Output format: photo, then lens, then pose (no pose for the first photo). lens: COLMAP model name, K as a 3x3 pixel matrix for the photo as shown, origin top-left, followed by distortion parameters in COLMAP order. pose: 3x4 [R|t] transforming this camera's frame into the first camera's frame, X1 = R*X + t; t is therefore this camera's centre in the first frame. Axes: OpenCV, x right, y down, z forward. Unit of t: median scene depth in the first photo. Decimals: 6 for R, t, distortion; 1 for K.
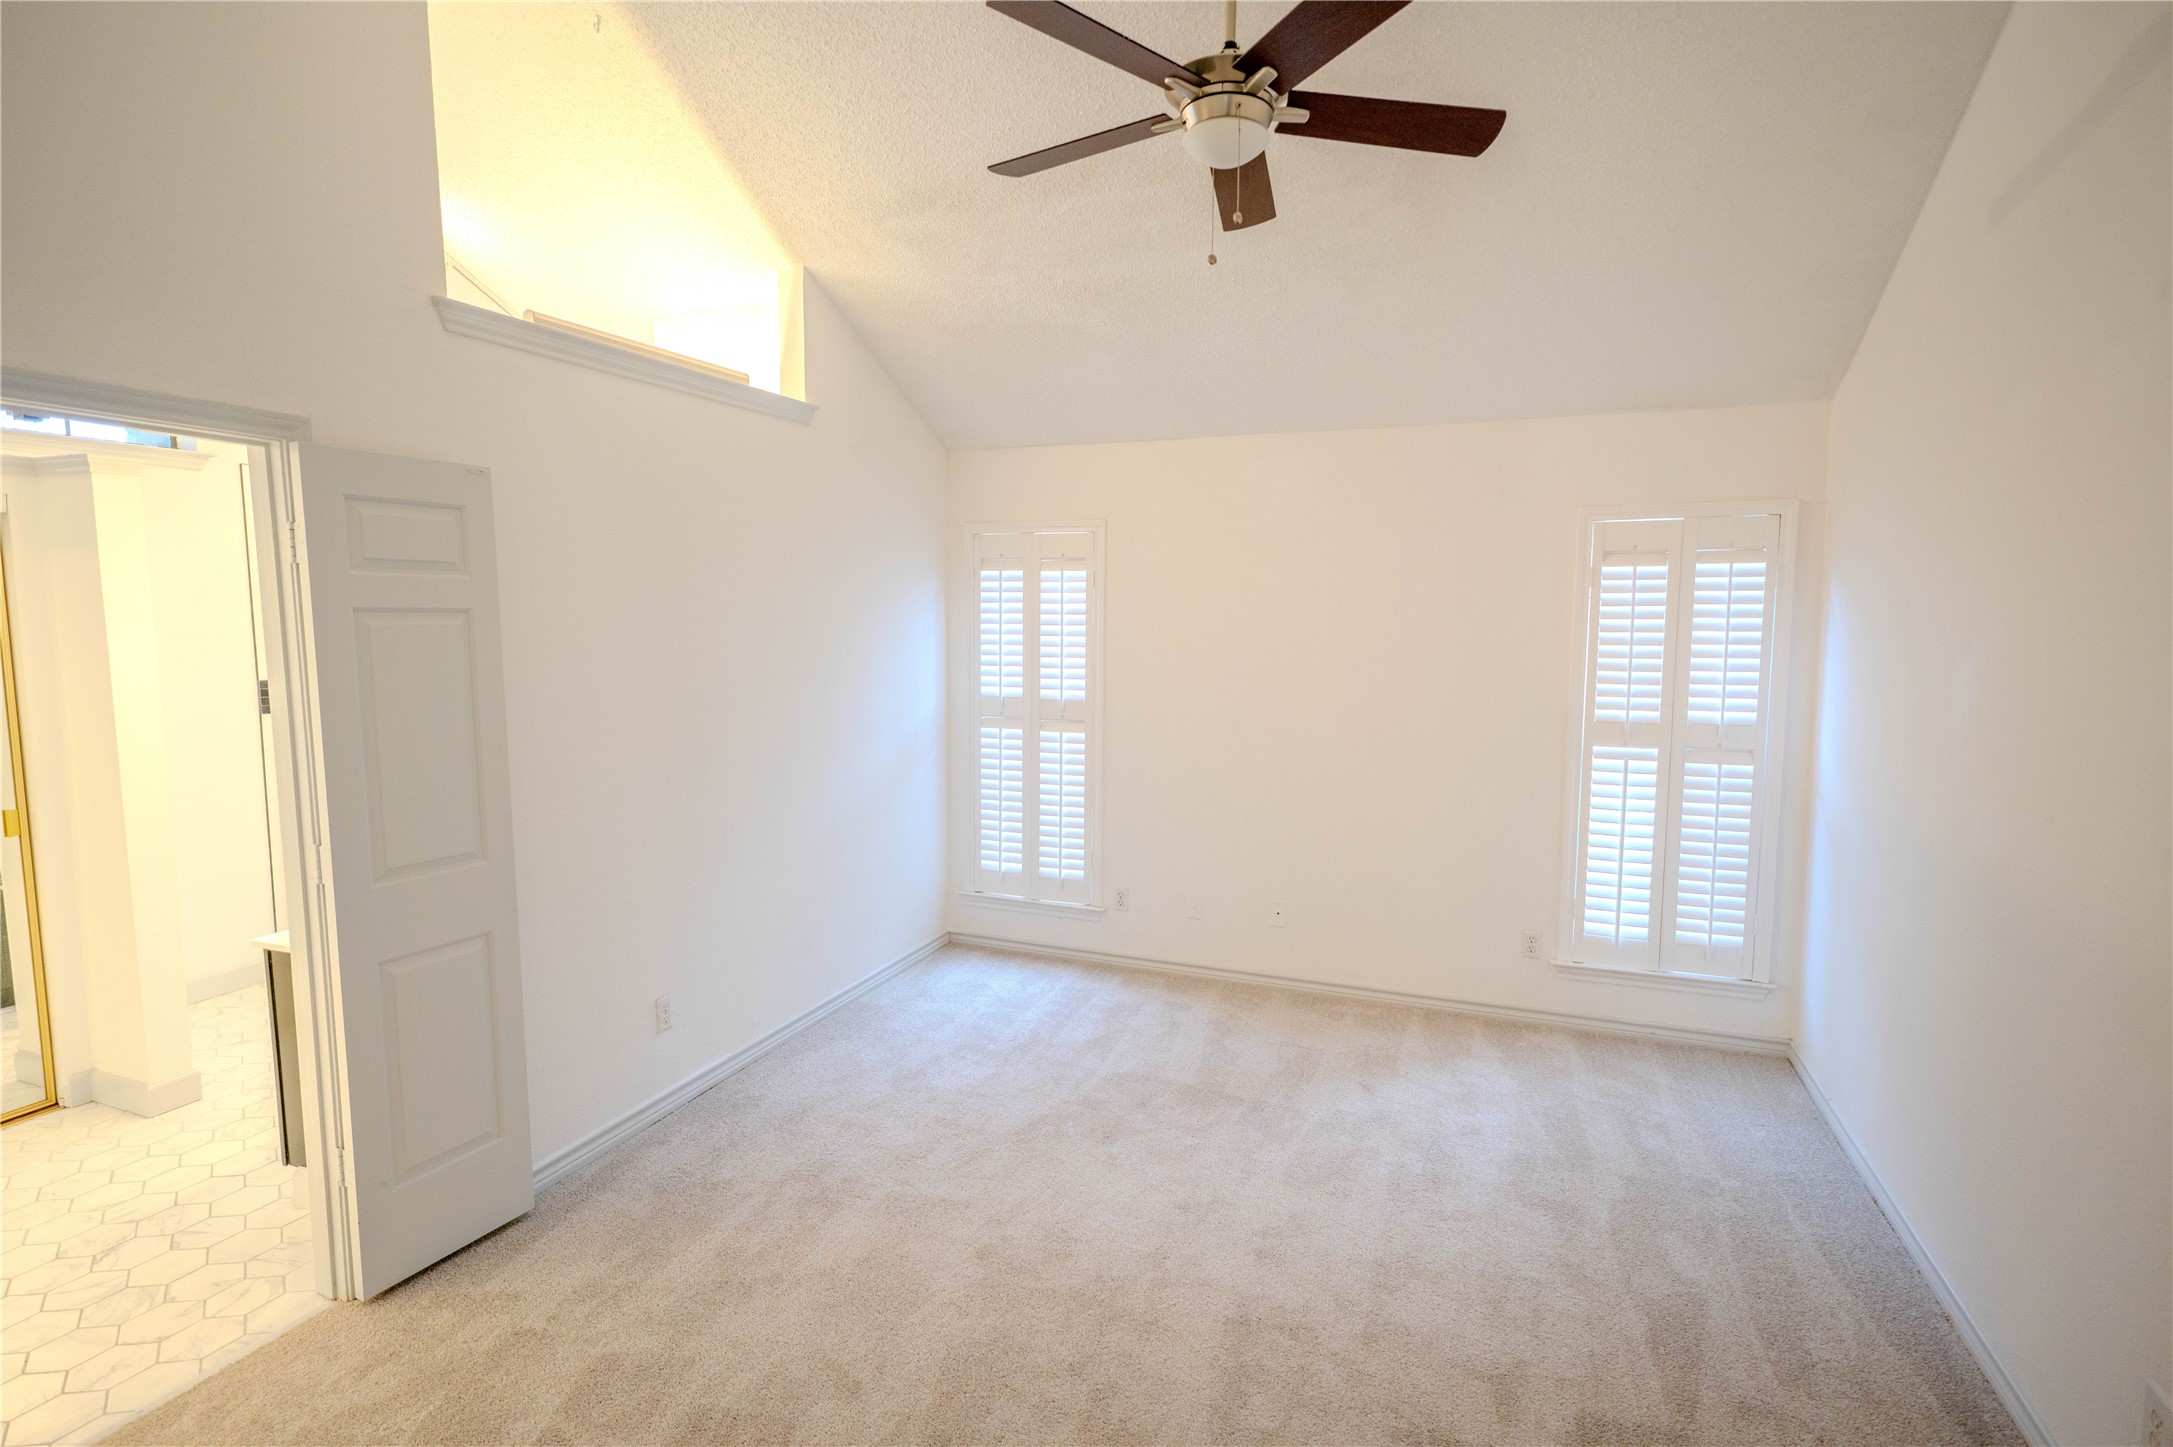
lens RADIAL K [[1056.9, 0, 1088.6], [0, 1056.9, 725.5], [0, 0, 1]] dist [0.003111, 0.000849]
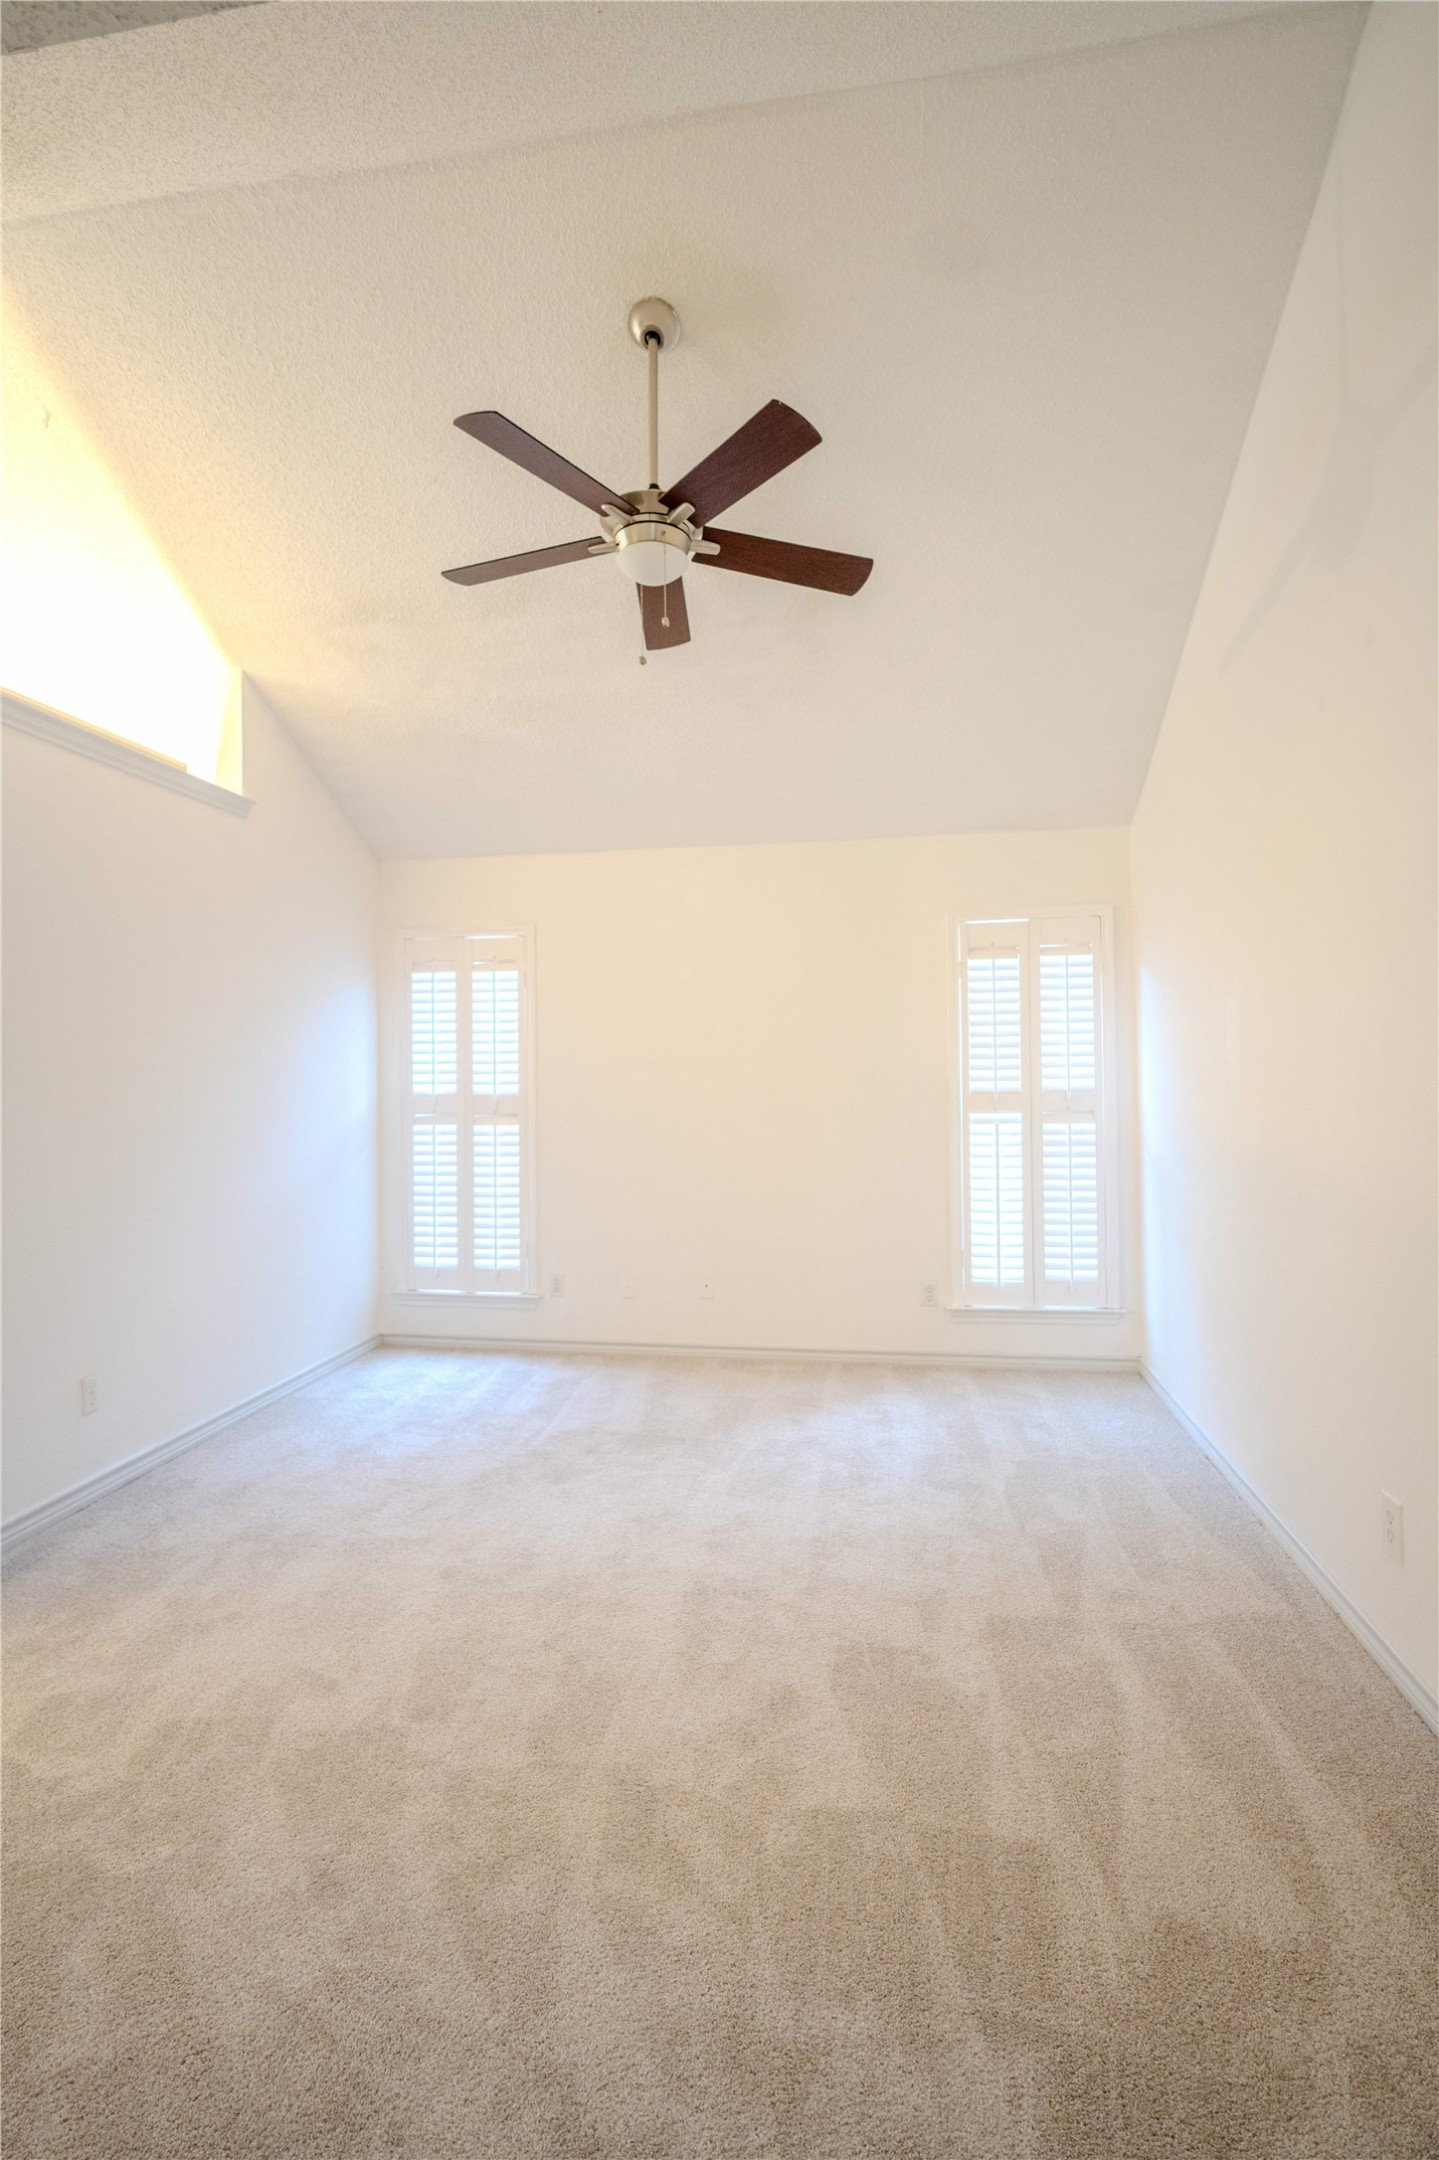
lens RADIAL K [[1050.6, 0, 718.6], [0, 1050.6, 1087.5], [0, 0, 1]] dist [0.003111, 0.000849]
pose [[0.977619, -0.015998, 0.209774, -0.035655], [0.036407, 0.994926, -0.093791, 0.096682], [-0.207209, 0.099329, 0.973241, -0.071446]]
